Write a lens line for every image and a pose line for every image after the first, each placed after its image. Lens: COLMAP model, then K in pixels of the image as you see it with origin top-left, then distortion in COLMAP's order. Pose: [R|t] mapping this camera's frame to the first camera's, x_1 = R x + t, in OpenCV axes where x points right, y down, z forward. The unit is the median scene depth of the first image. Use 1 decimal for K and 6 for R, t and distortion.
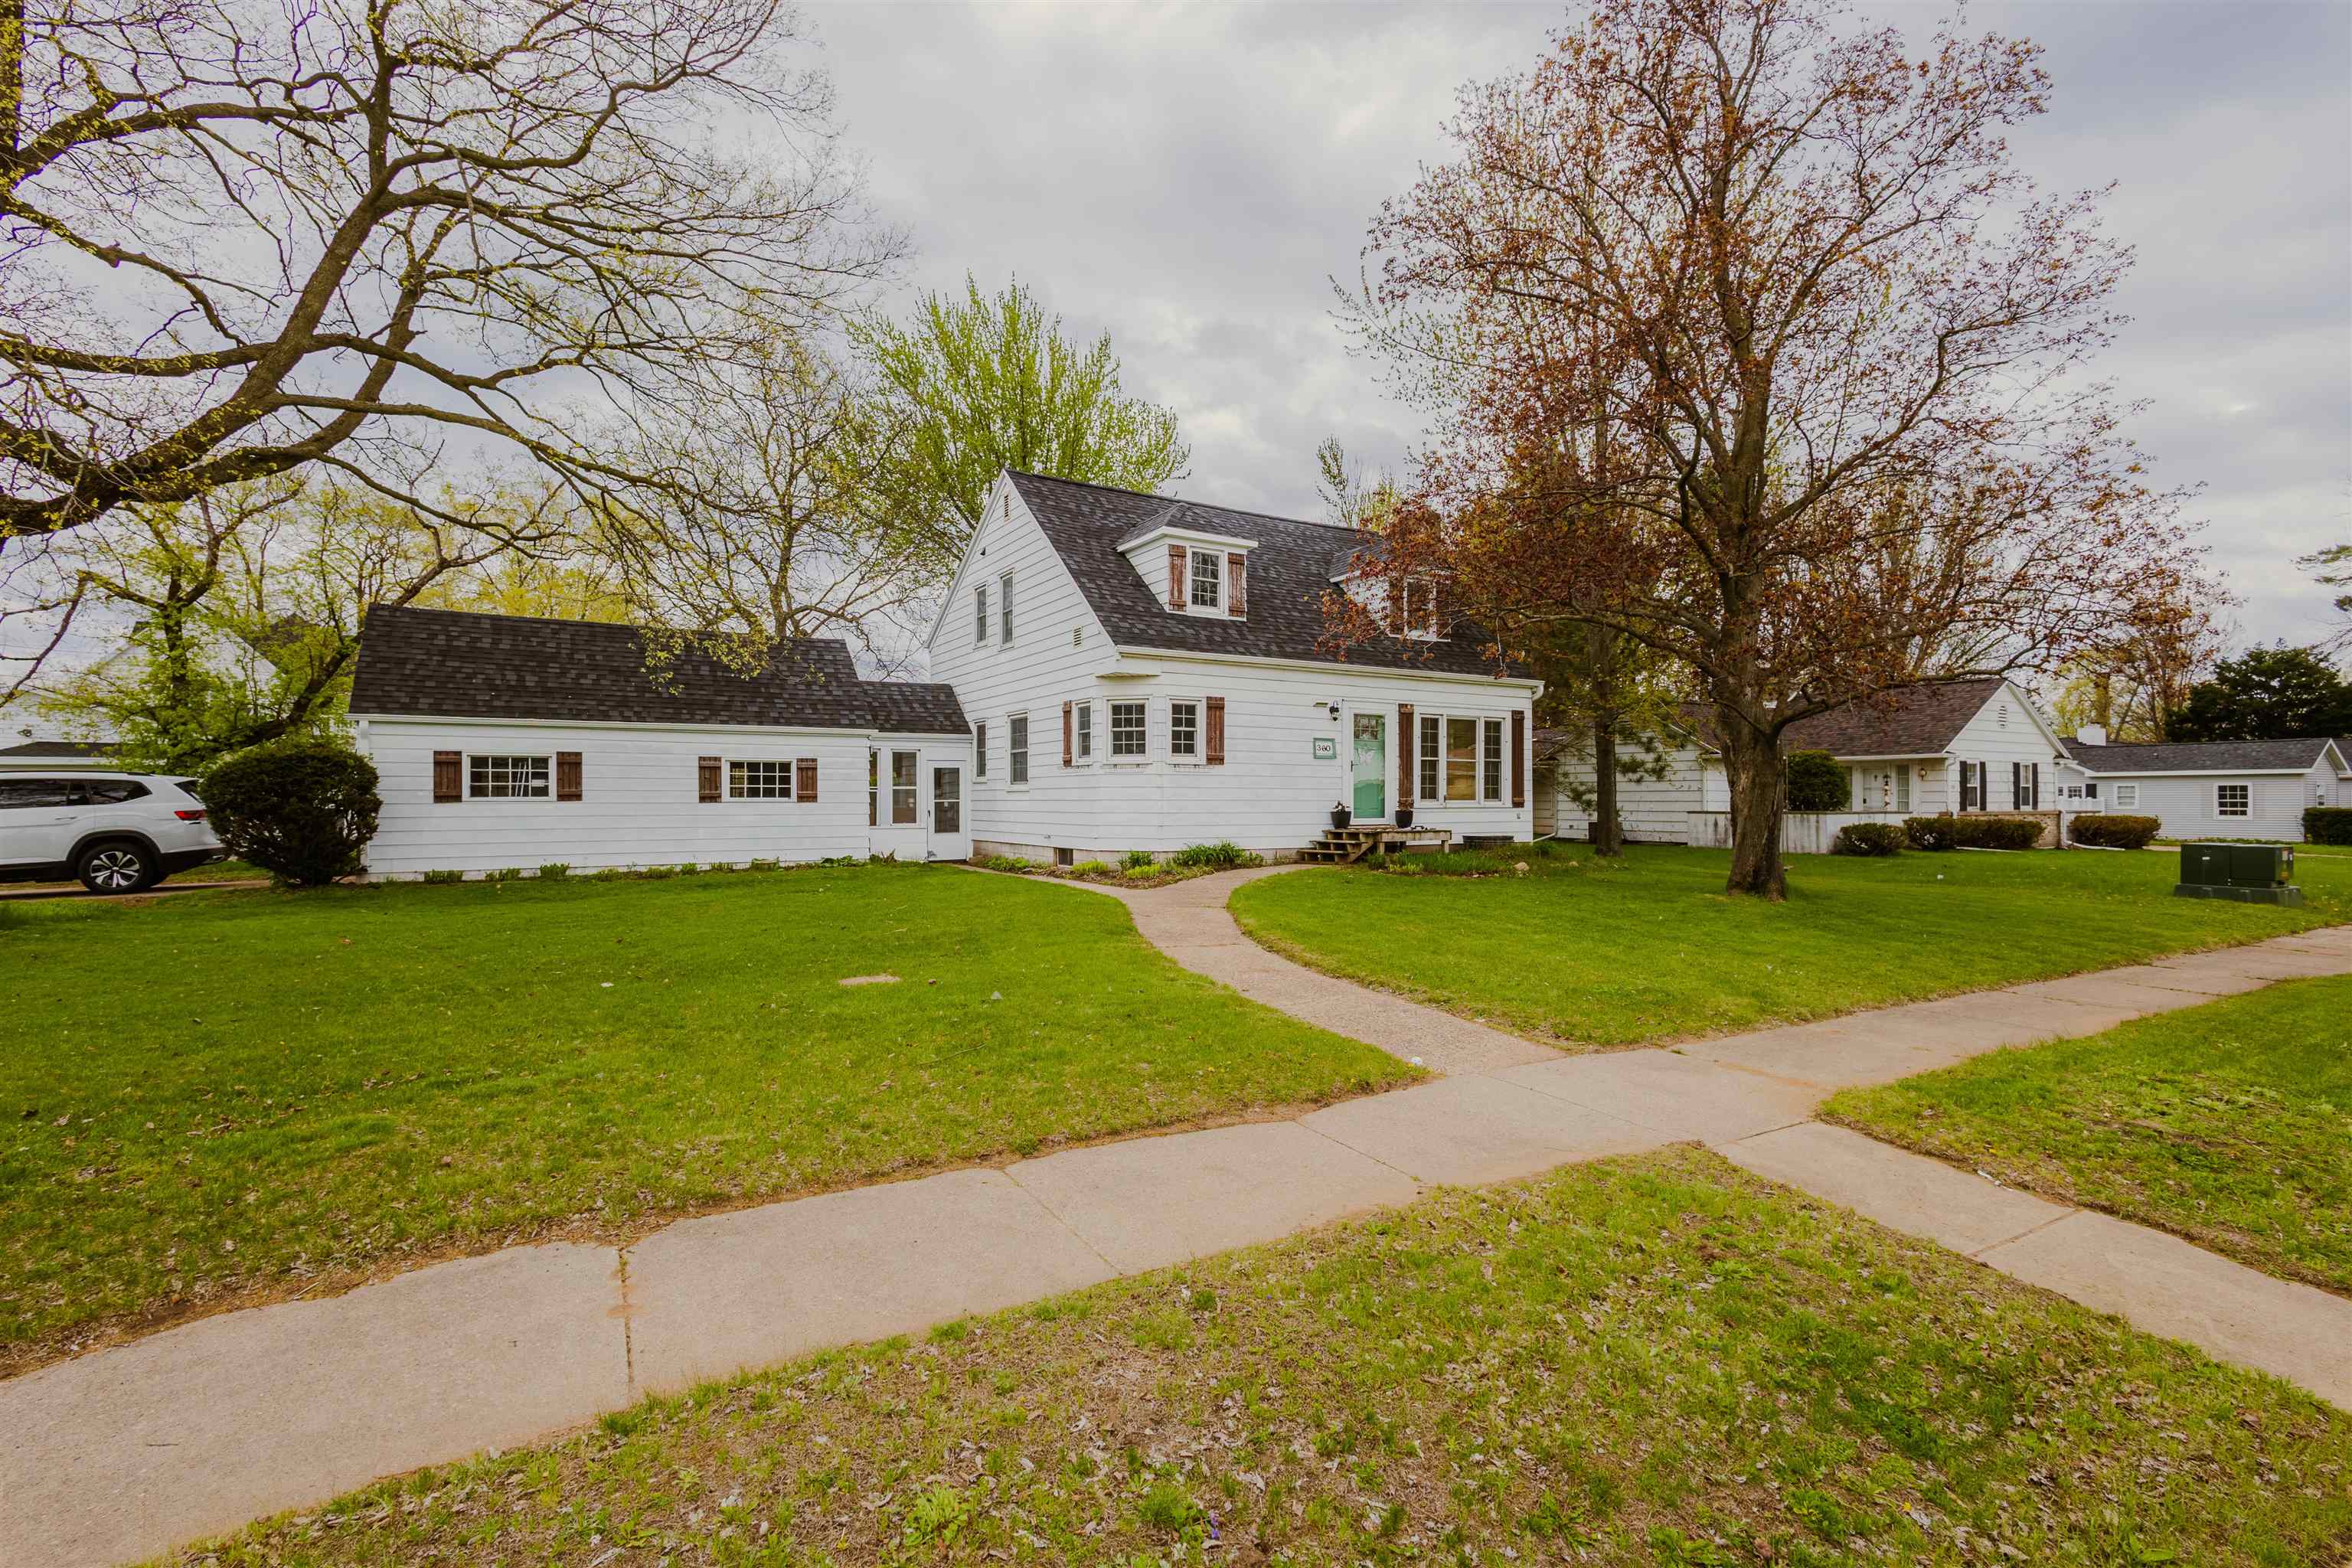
lens RADIAL K [[1078.7, 0, 1176.0], [0, 1078.7, 784.0], [0, 0, 1]] dist [0.014925, -0.005075]
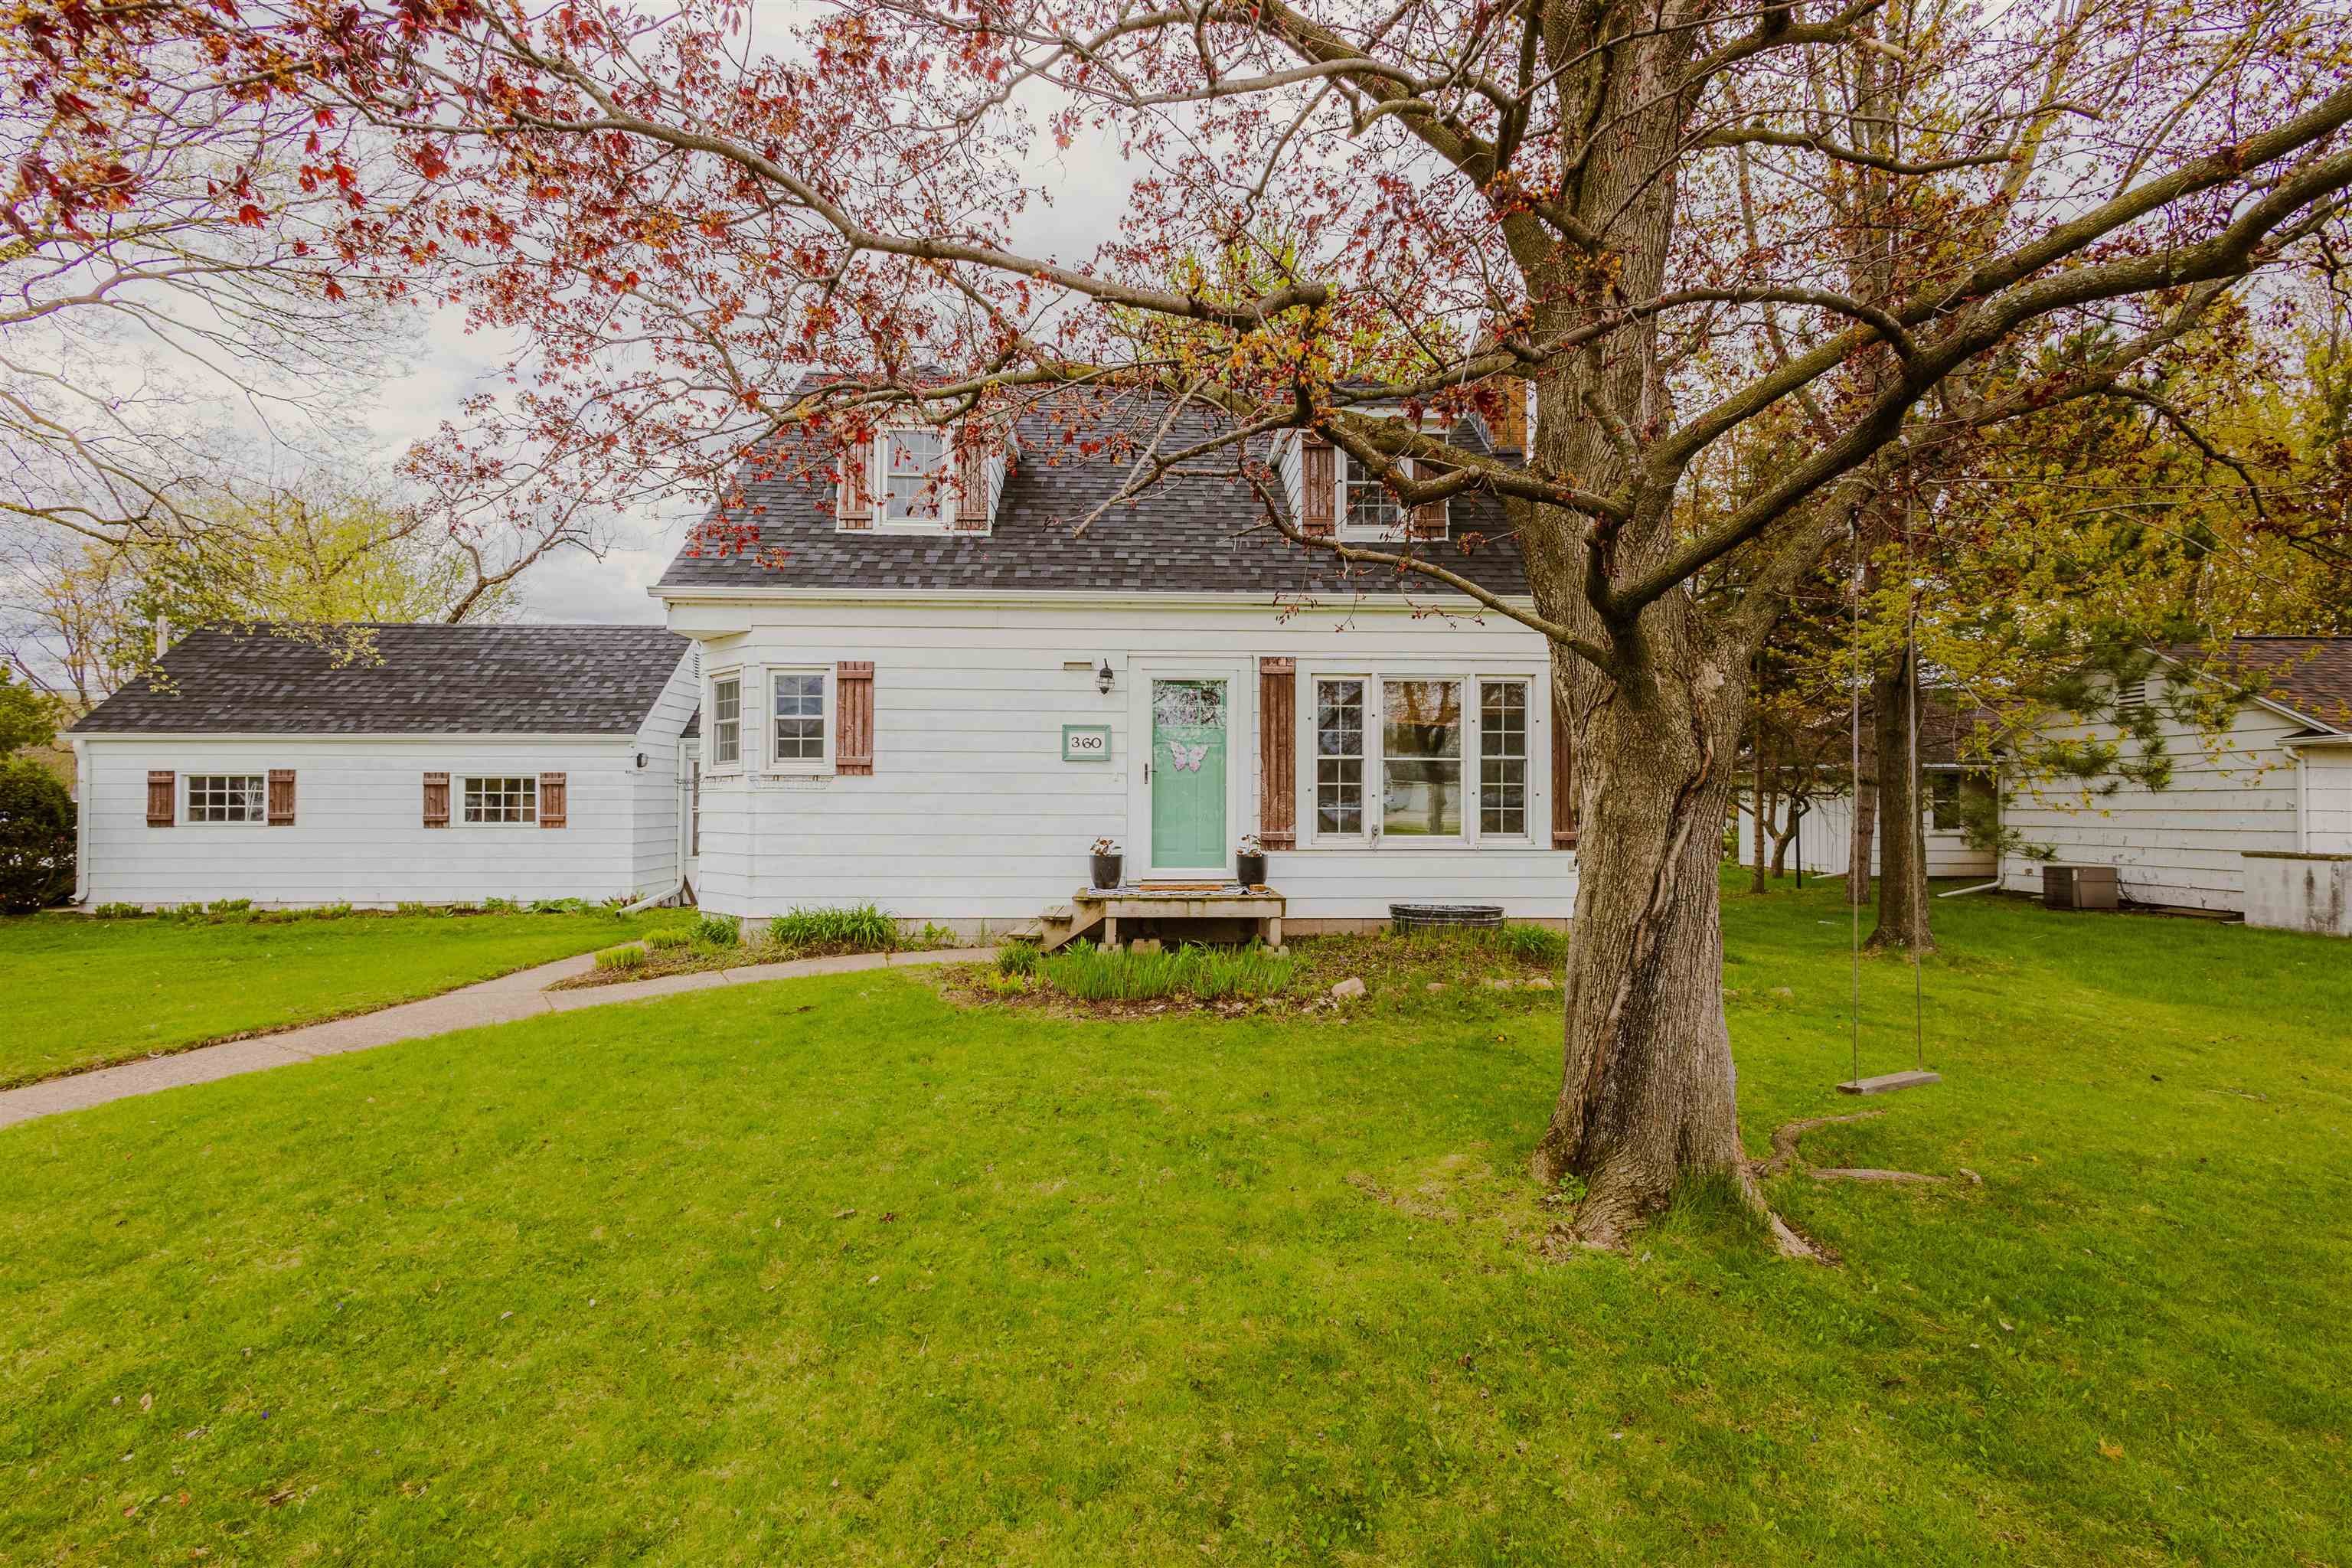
lens RADIAL K [[1078.7, 0, 1176.0], [0, 1078.7, 784.0], [0, 0, 1]] dist [0.014925, -0.005075]
pose [[0.880308, -0.008109, -0.474334, 0.448808], [0.004667, 0.999954, -0.008434, -0.006727], [0.474380, 0.005211, 0.880305, 0.526016]]
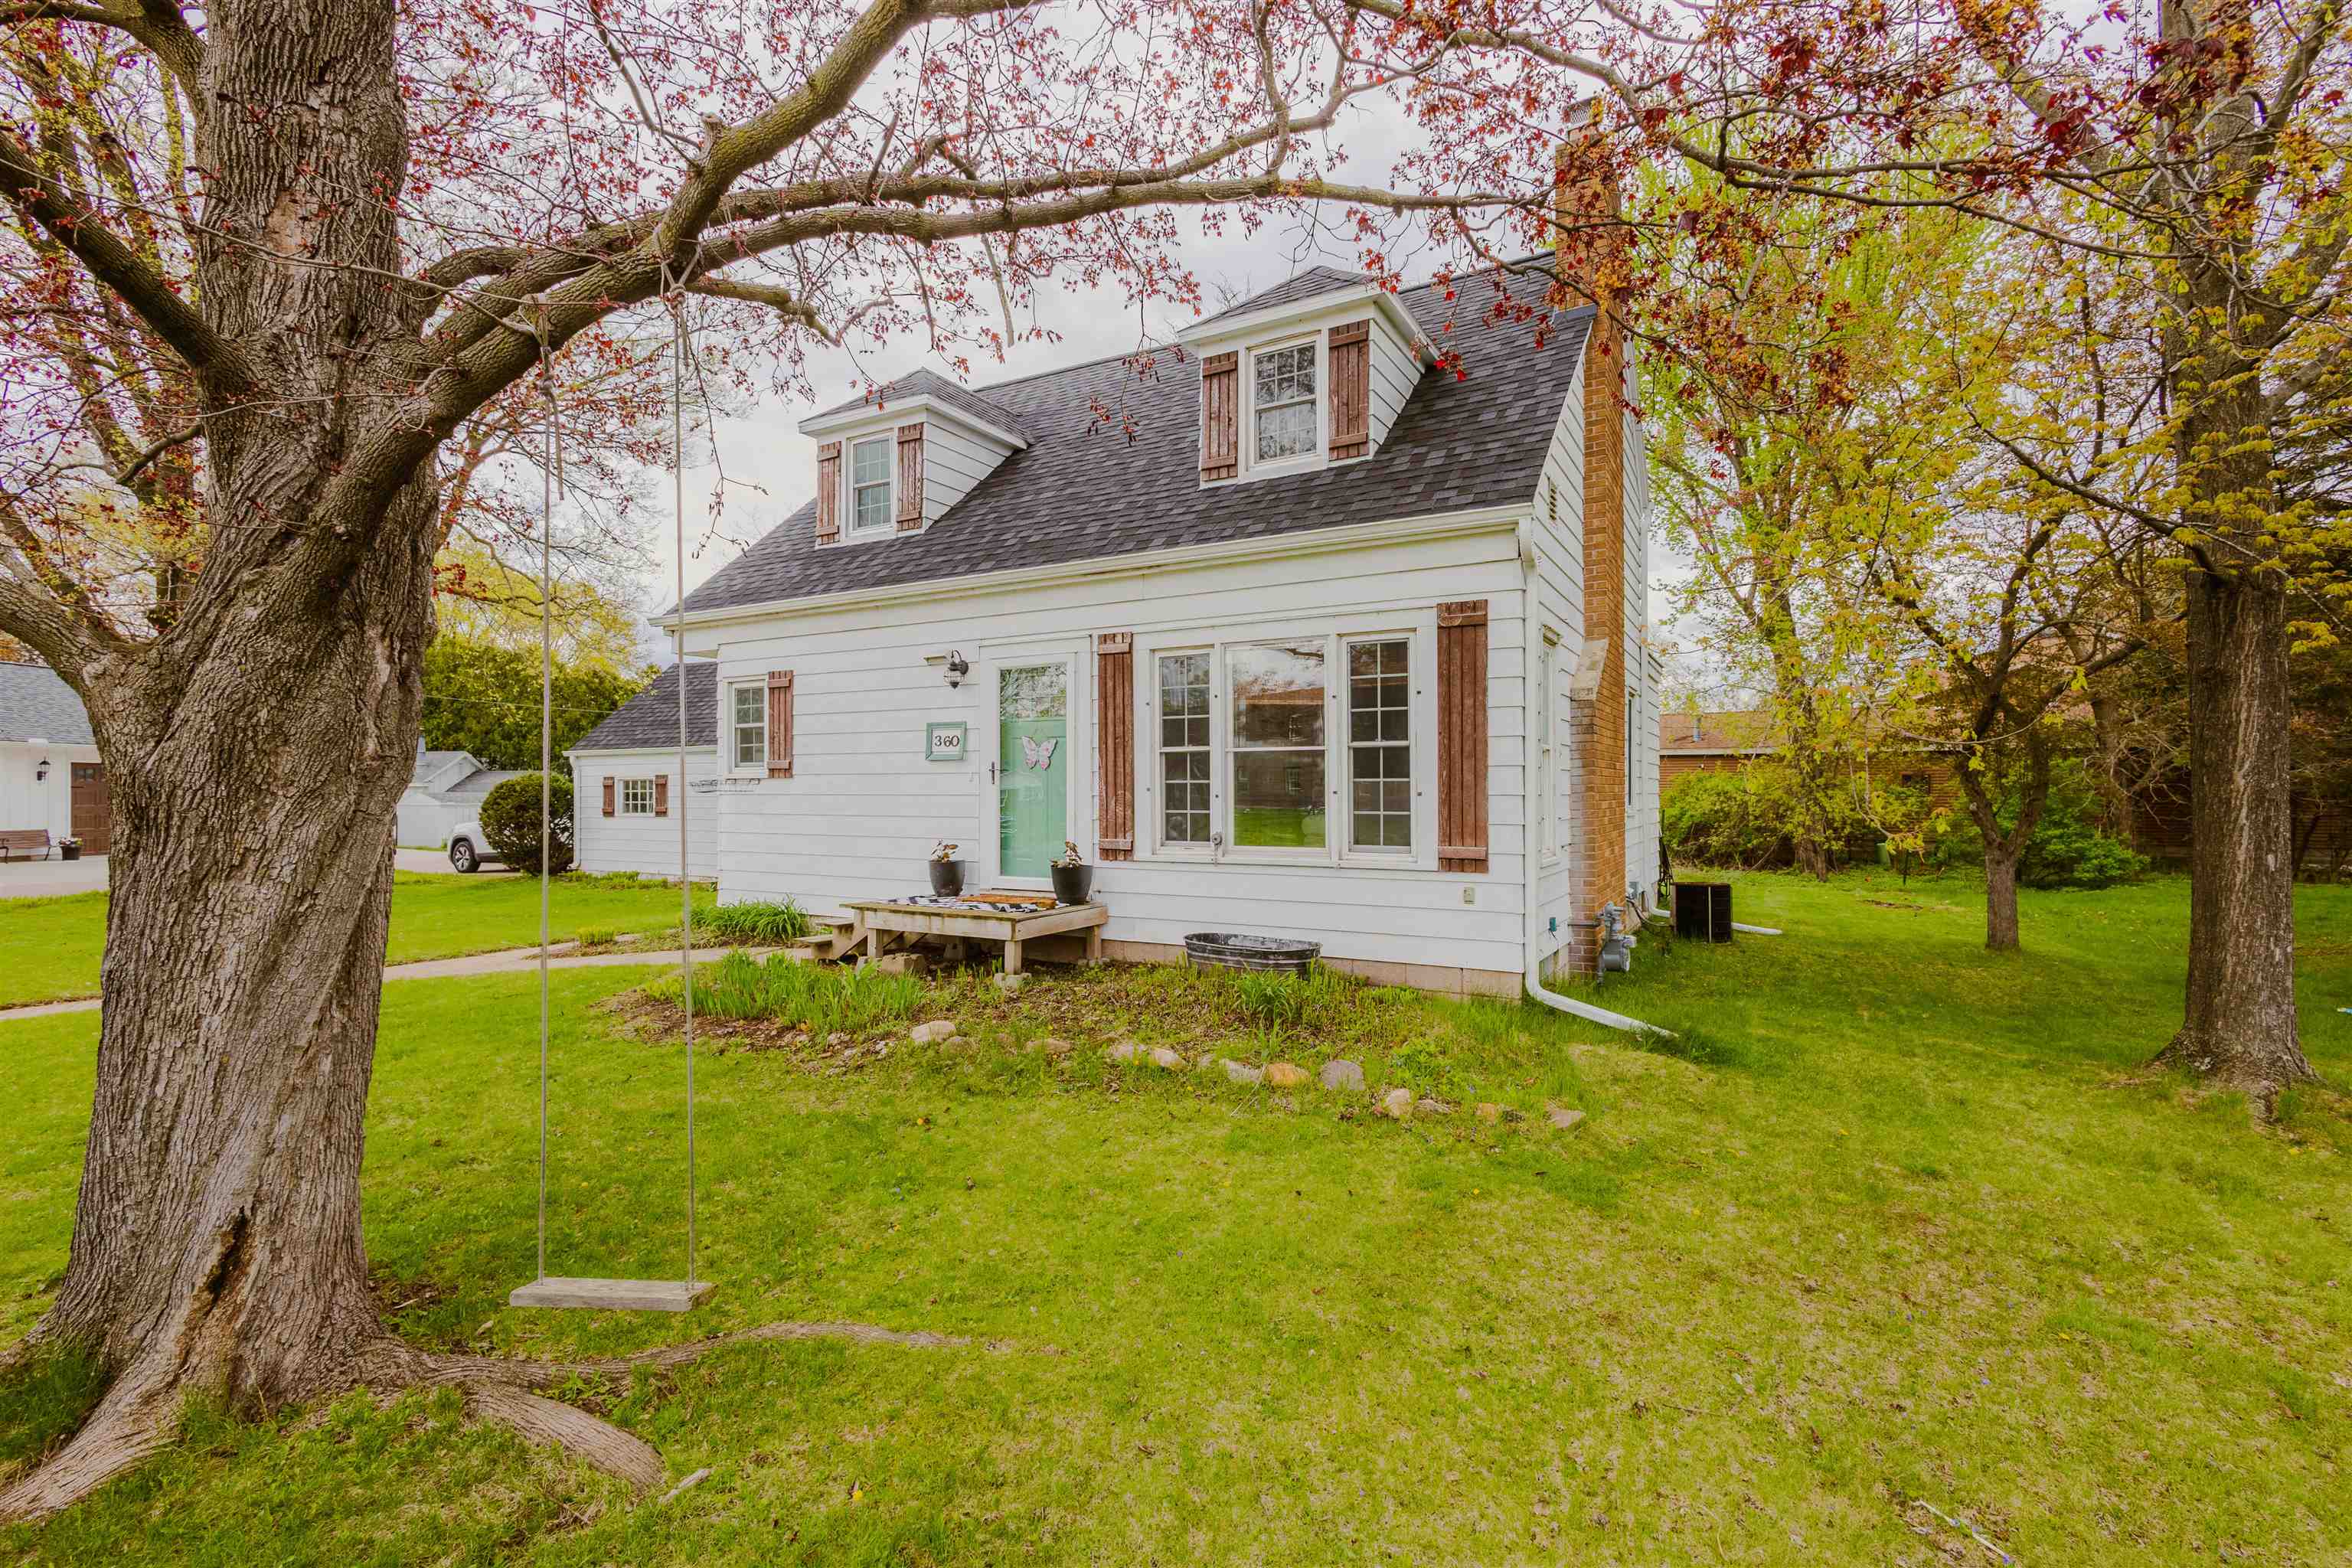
lens RADIAL K [[1078.7, 0, 1176.0], [0, 1078.7, 784.0], [0, 0, 1]] dist [0.014925, -0.005075]
pose [[0.490006, -0.008270, -0.871680, 0.662914], [0.013251, 0.999910, -0.002038, -0.009335], [0.871619, -0.010552, 0.490071, 0.839936]]
